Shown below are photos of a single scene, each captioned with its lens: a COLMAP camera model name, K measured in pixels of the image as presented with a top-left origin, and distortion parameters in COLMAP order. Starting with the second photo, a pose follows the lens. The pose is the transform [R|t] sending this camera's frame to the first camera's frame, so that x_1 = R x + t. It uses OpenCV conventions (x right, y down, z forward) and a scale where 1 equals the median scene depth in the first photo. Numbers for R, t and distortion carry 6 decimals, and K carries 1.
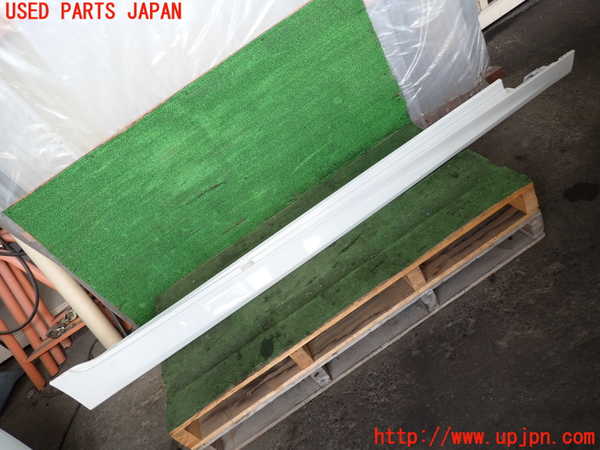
lens RADIAL K [[444.0, 0, 300.0], [0, 444.0, 225.0], [0, 0, 1]] dist [-0.000087, -0.001054]
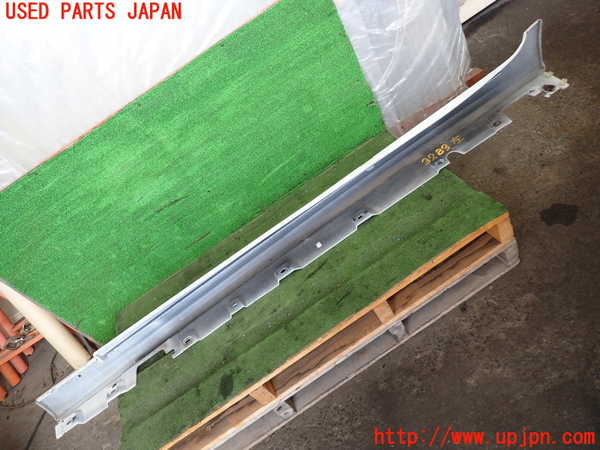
lens RADIAL K [[444.0, 0, 300.0], [0, 444.0, 225.0], [0, 0, 1]] dist [-0.000087, -0.001054]
pose [[0.999443, 0.002314, 0.033282, 0.044758], [-0.004644, 0.997527, 0.070126, -0.116228], [-0.033038, -0.070241, 0.996983, 0.063910]]
